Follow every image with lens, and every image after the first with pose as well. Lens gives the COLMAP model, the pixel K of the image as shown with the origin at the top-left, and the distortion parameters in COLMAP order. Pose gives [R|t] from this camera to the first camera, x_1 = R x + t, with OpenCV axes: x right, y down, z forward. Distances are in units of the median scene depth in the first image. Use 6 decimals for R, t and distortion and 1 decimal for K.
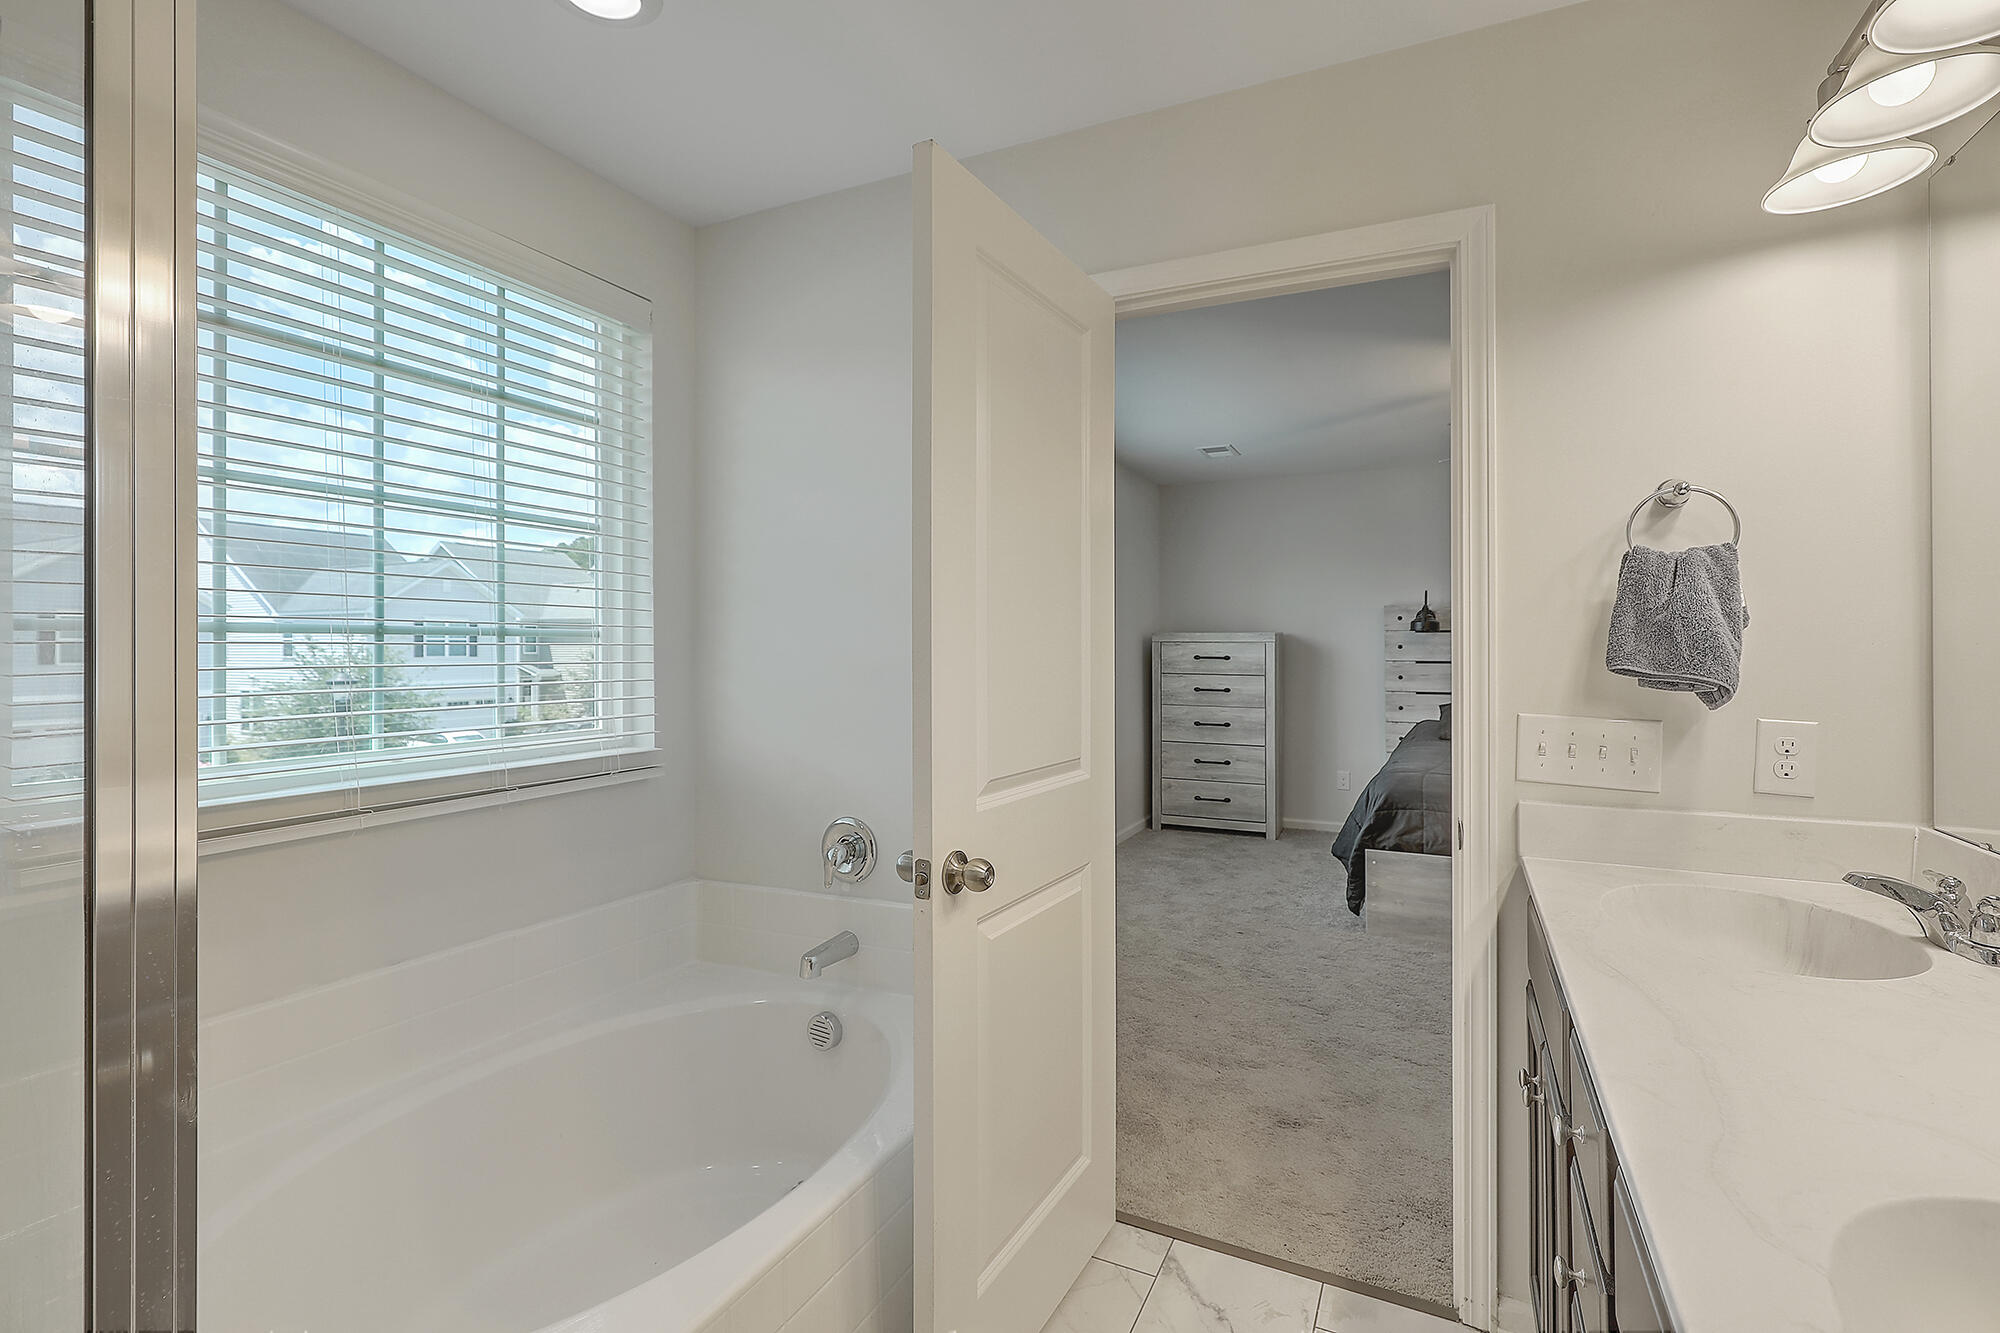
lens RADIAL K [[898.0, 0, 1035.6], [0, 898.0, 672.7], [0, 0, 1]] dist [0.003007, 0.000133]
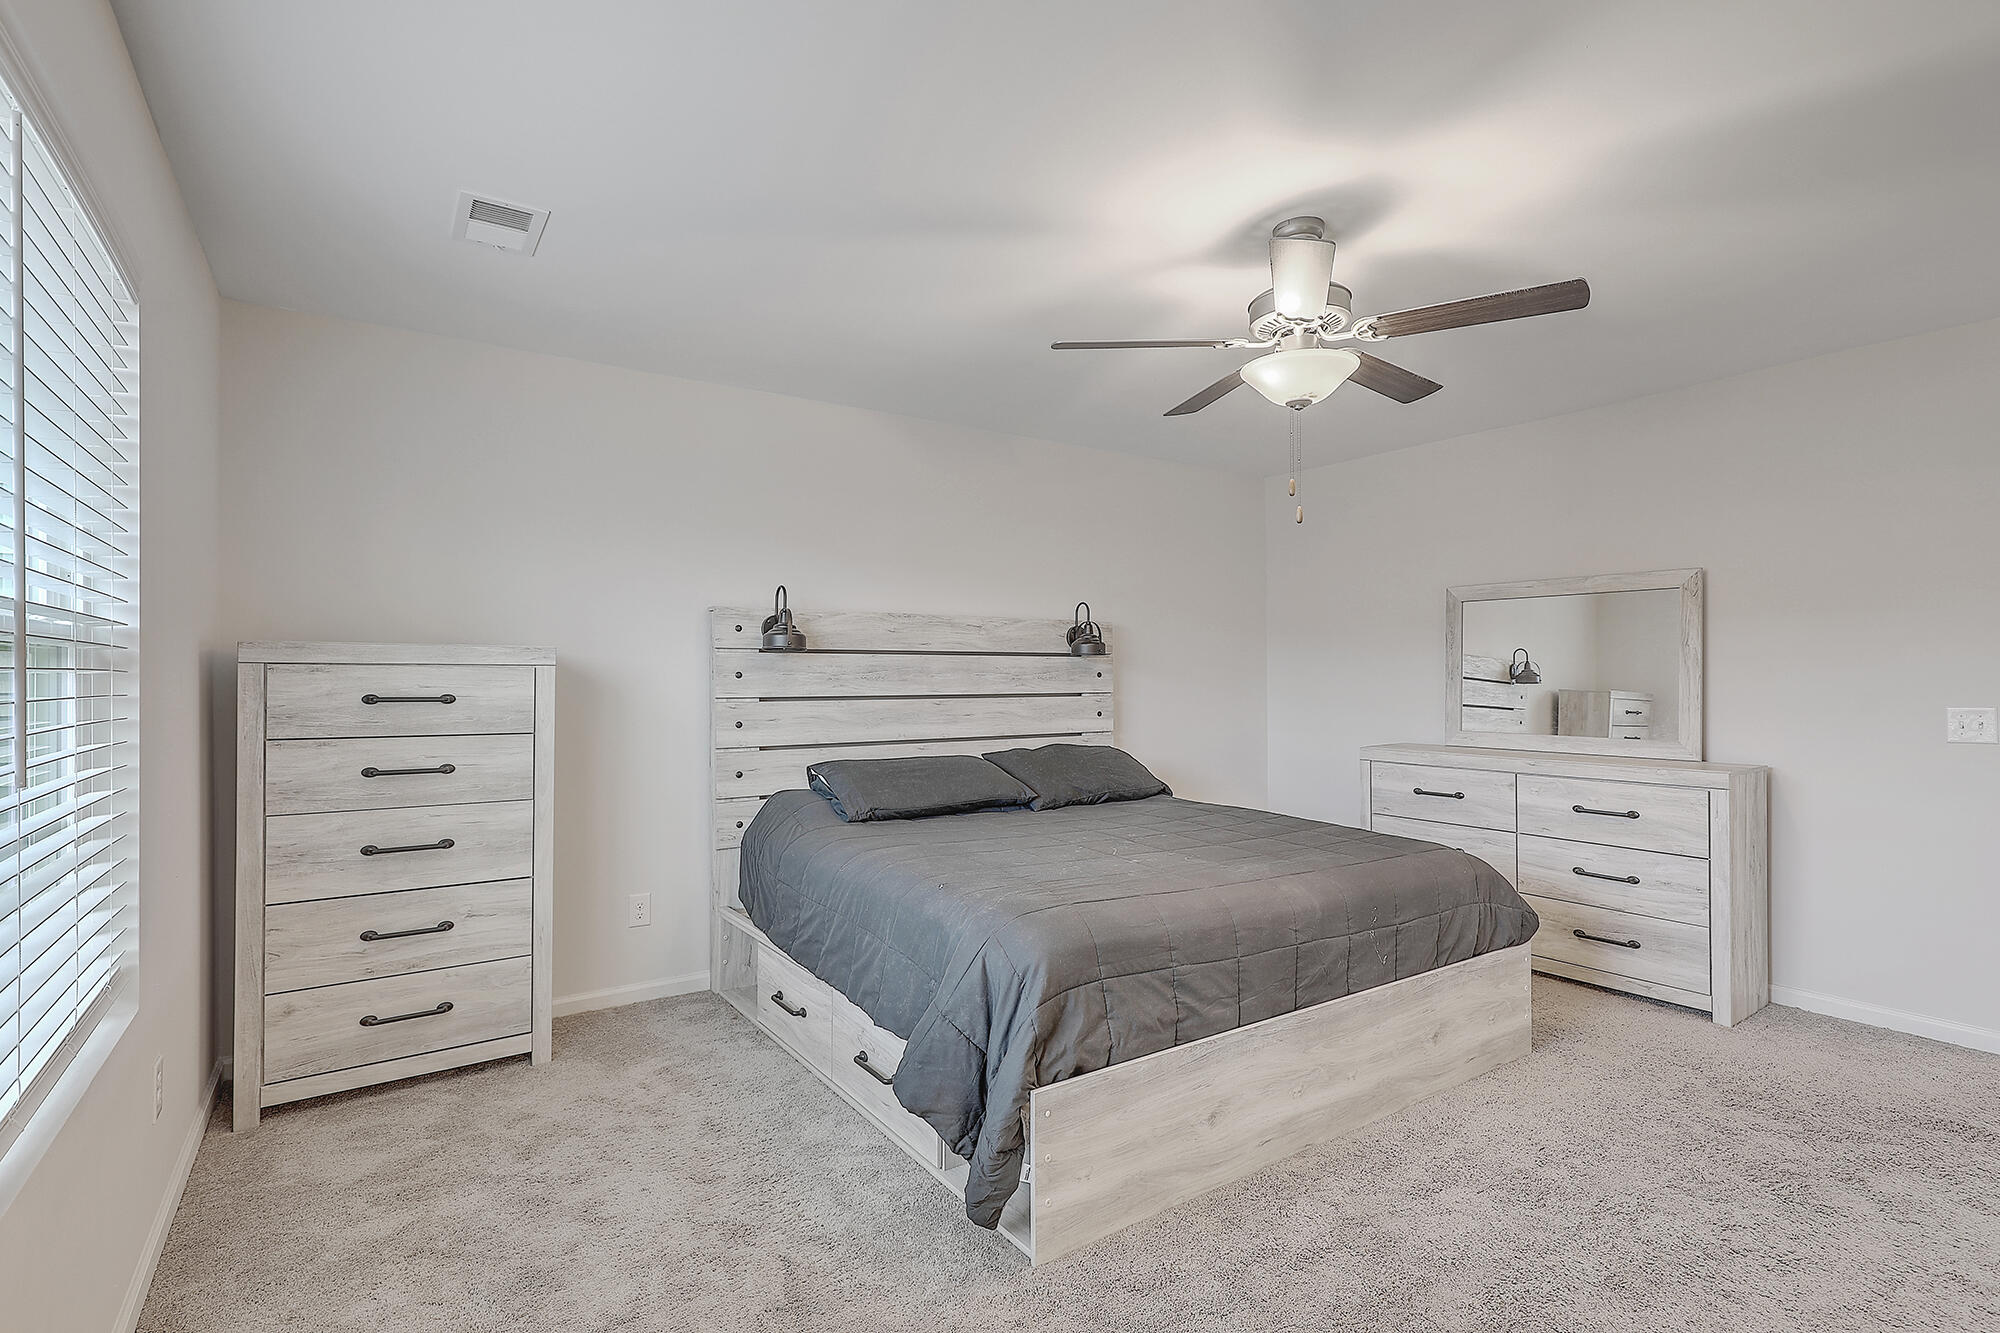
lens RADIAL K [[950.2, 0, 997.0], [0, 950.2, 676.5], [0, 0, 1]] dist [-0.001613, -0.000319]
pose [[0.522499, -0.001609, 0.852639, -0.054351], [0.024929, 0.999600, -0.013391, -0.014335], [-0.852276, 0.028252, 0.522329, 0.502019]]
